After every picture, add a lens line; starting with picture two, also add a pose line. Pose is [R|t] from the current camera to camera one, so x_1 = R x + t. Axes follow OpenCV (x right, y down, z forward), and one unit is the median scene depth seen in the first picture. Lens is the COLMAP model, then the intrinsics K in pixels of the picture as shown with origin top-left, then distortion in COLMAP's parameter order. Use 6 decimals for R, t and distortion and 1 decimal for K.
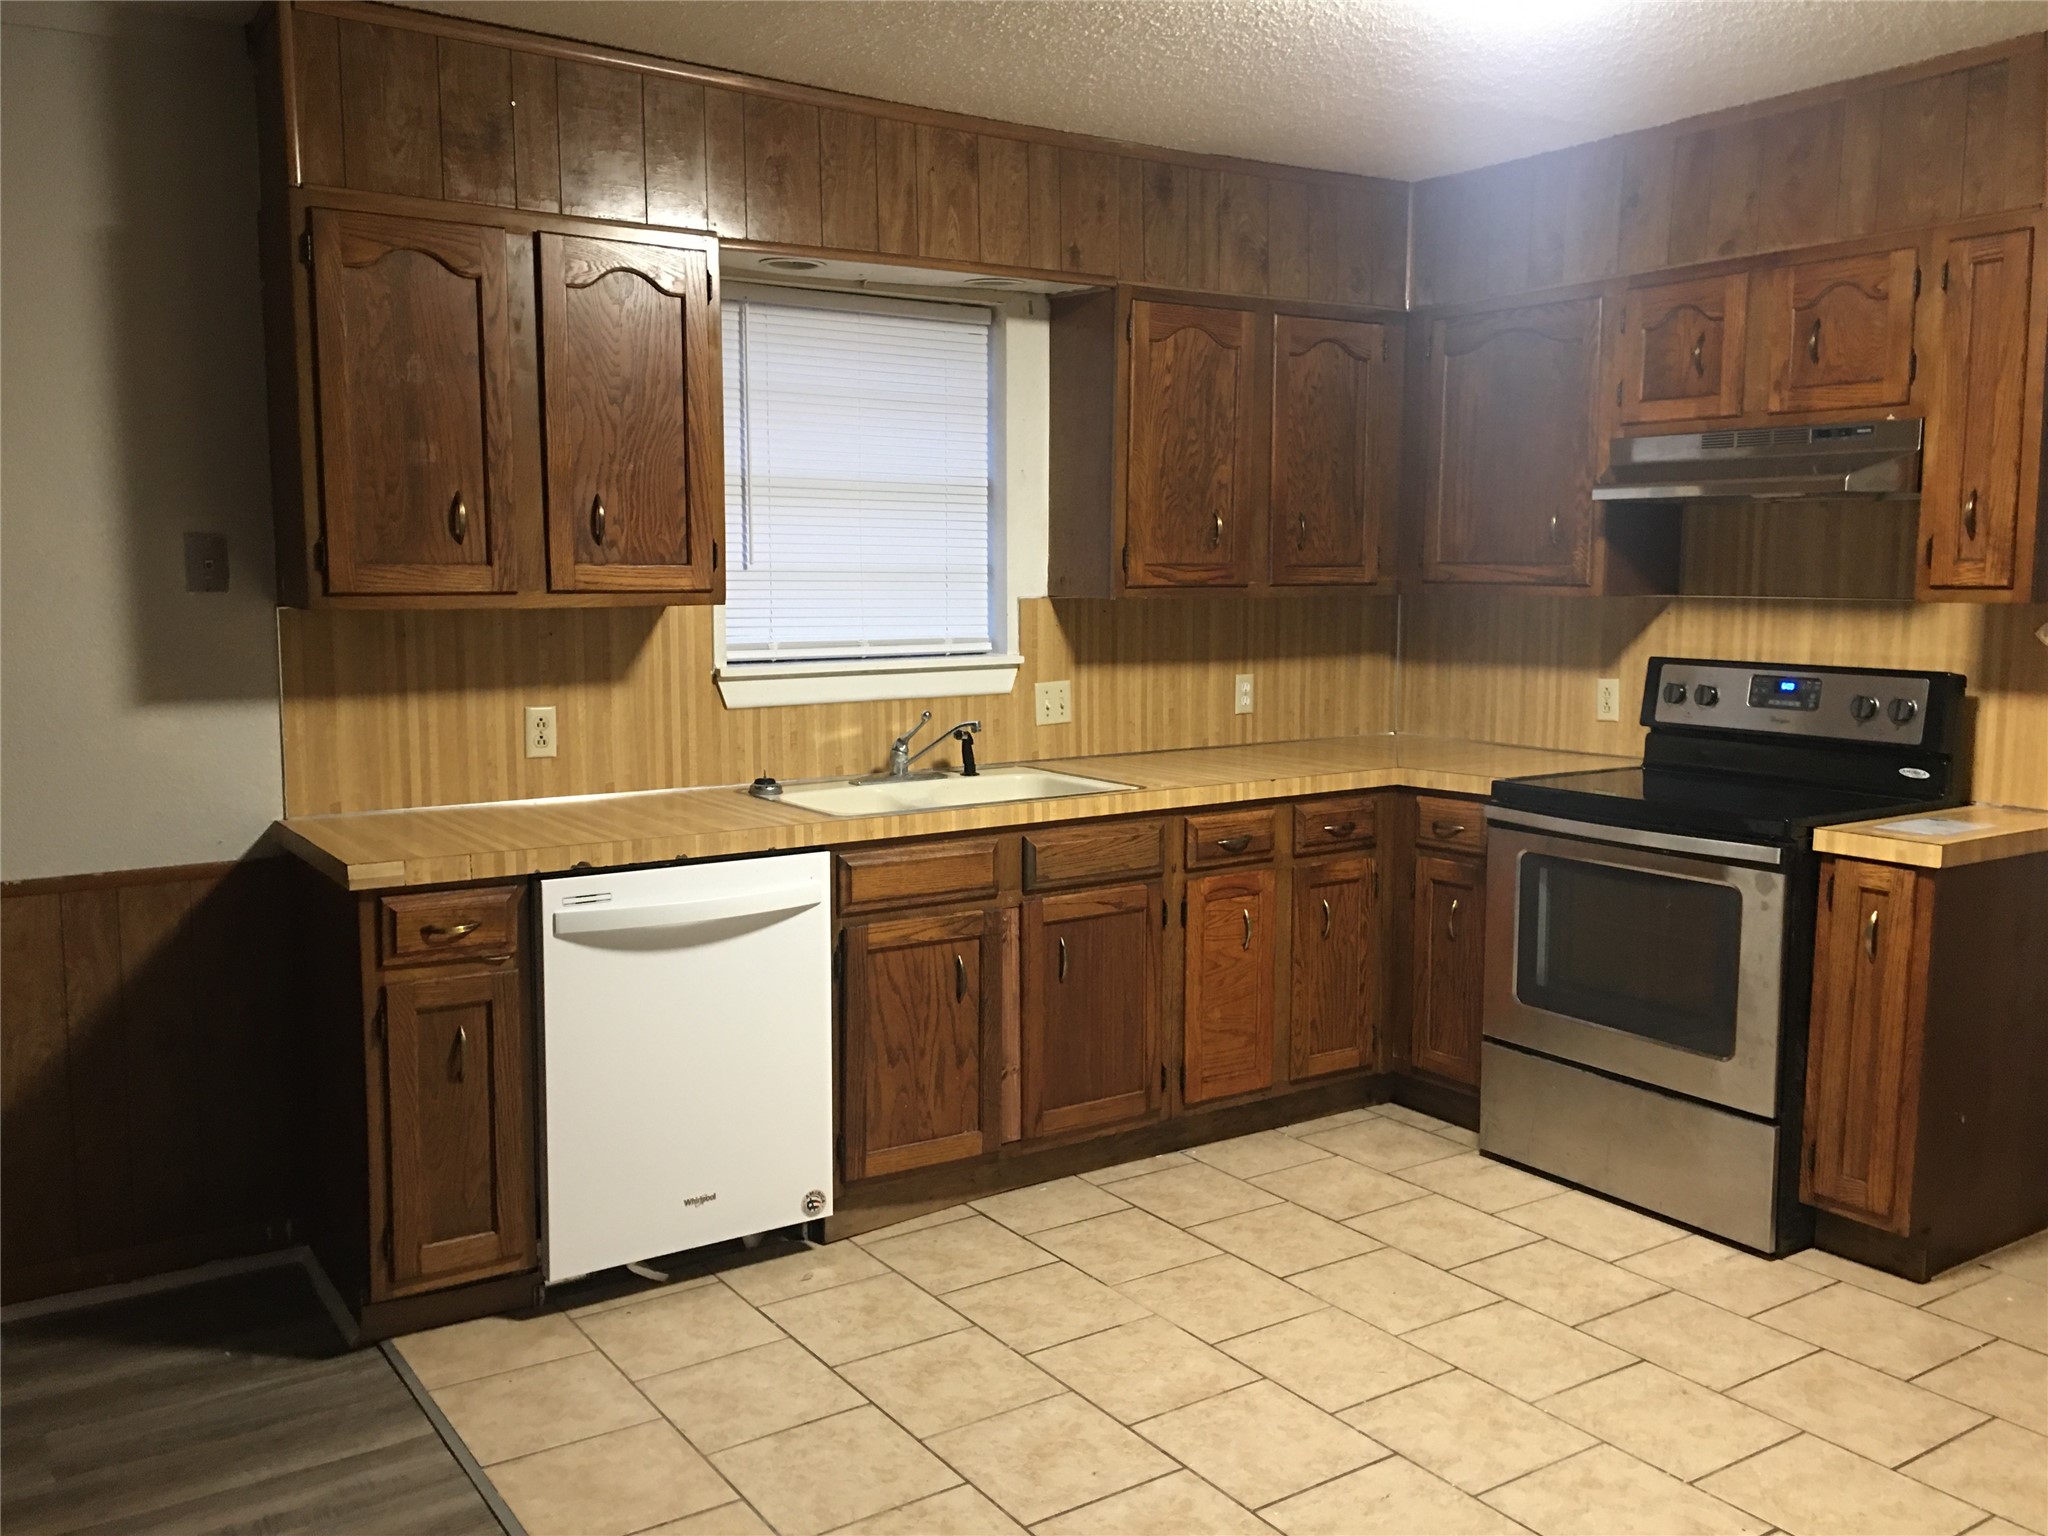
lens RADIAL K [[1735.5, 0, 1014.7], [0, 1735.5, 770.8], [0, 0, 1]] dist [0.057435, -0.031733]
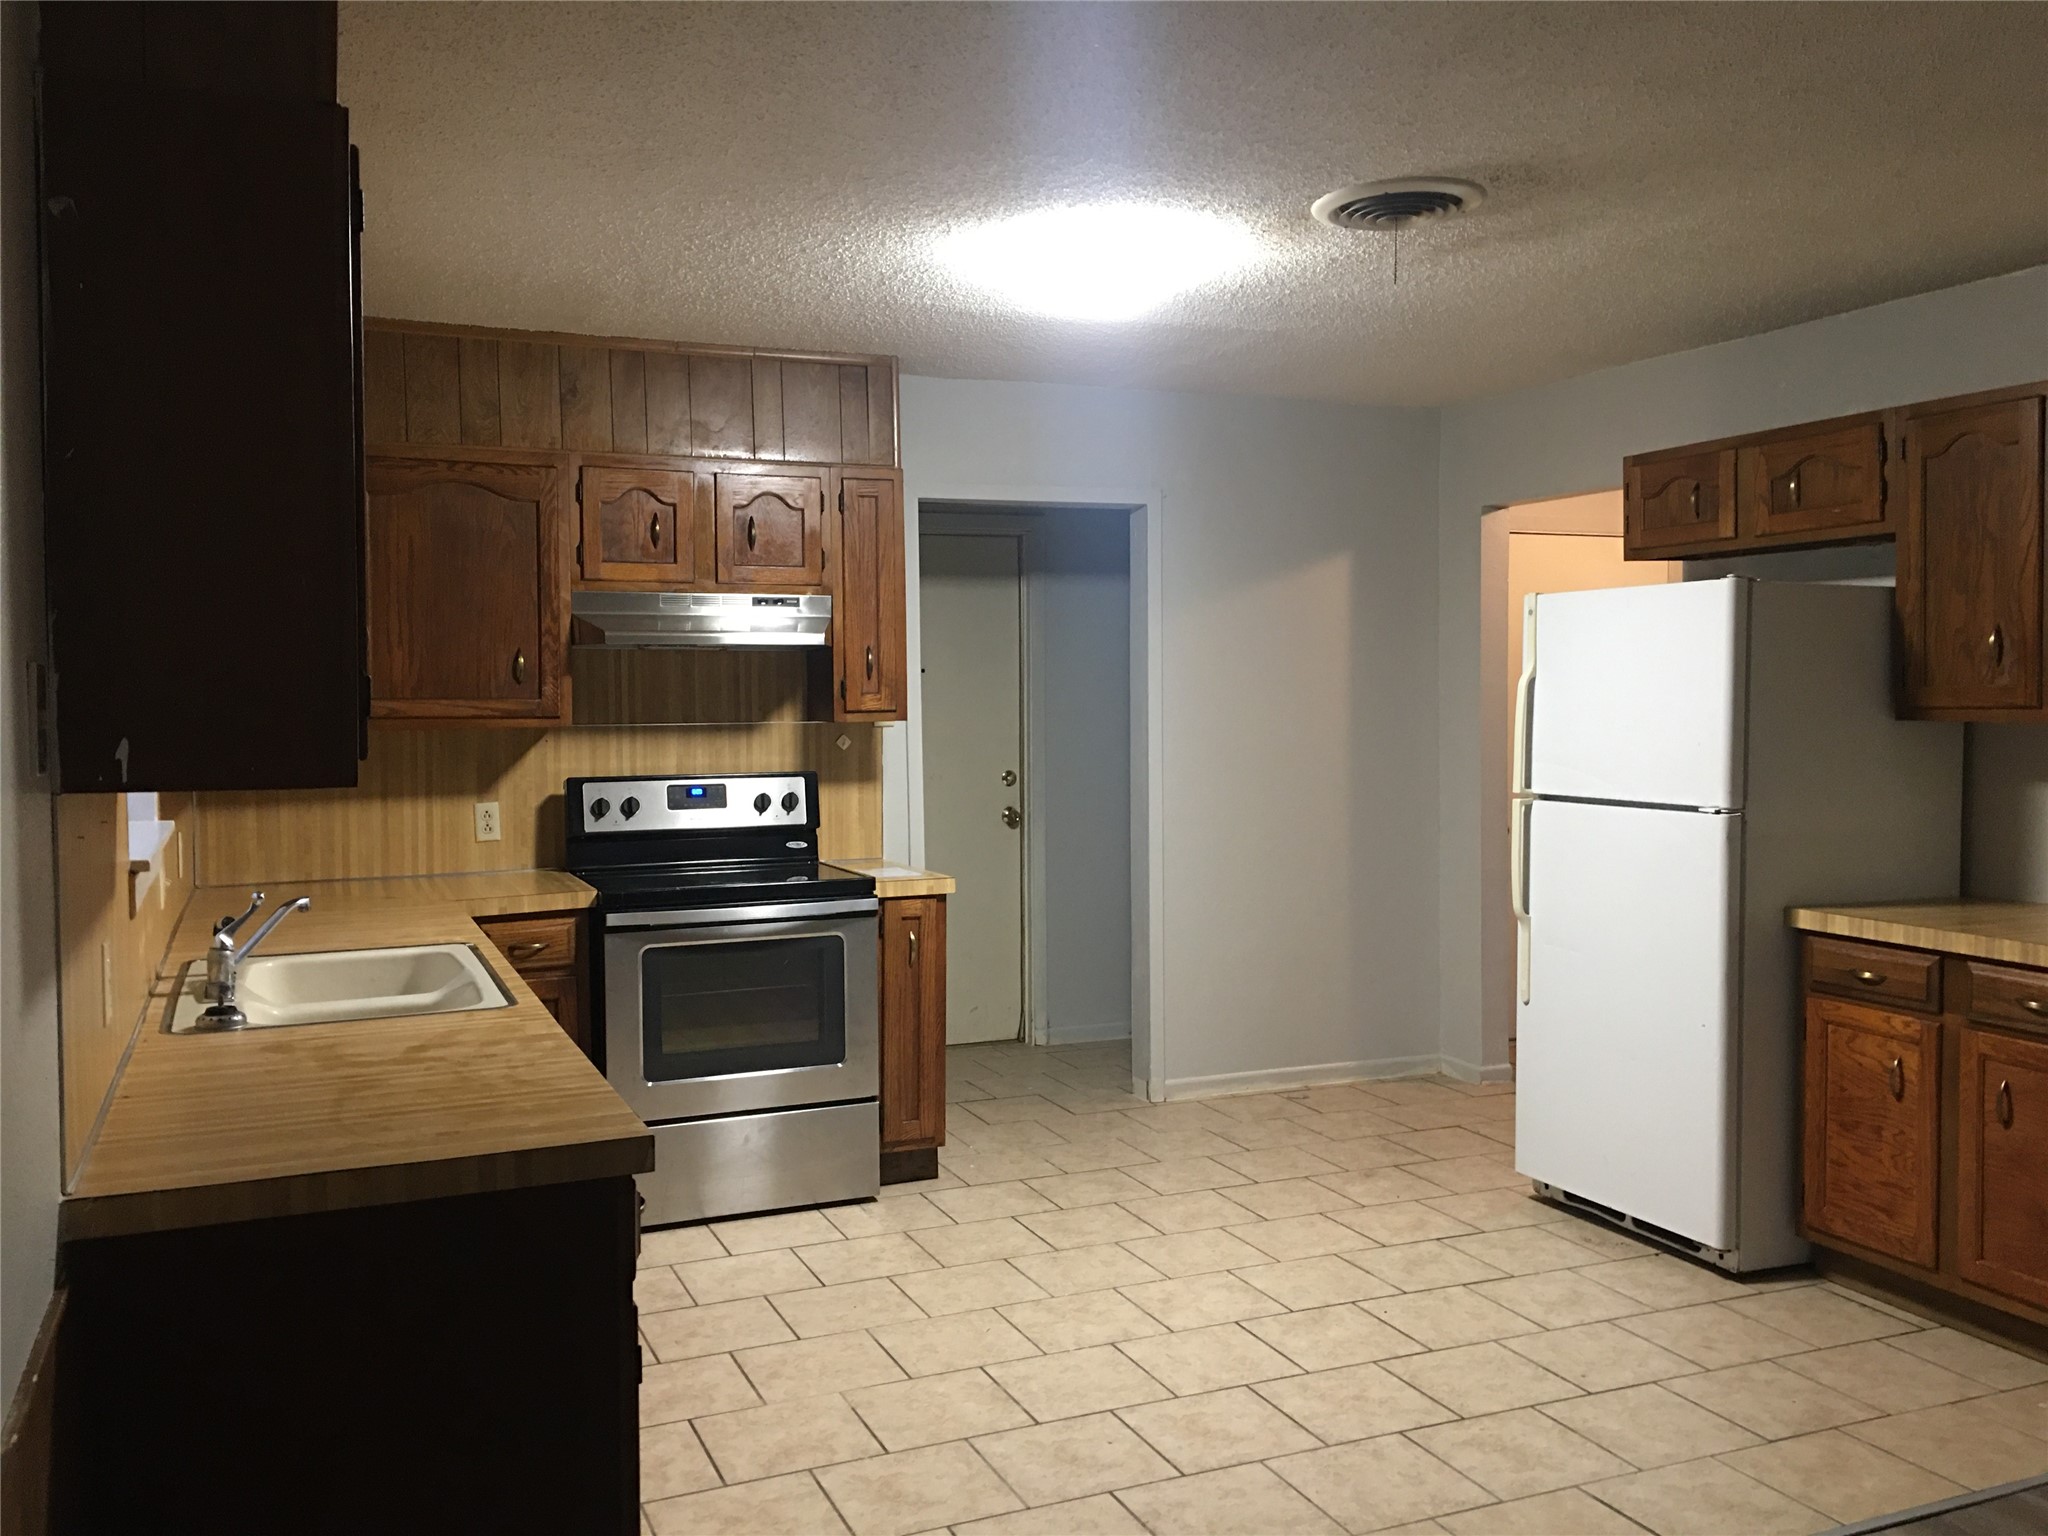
lens RADIAL K [[1735.5, 0, 1020.3], [0, 1735.5, 765.5], [0, 0, 1]] dist [0.057435, -0.031733]
pose [[0.184371, -0.046084, 0.981776, -0.894758], [0.126098, 0.991754, 0.022872, -0.077801], [-0.974734, 0.119583, 0.188662, 0.613940]]
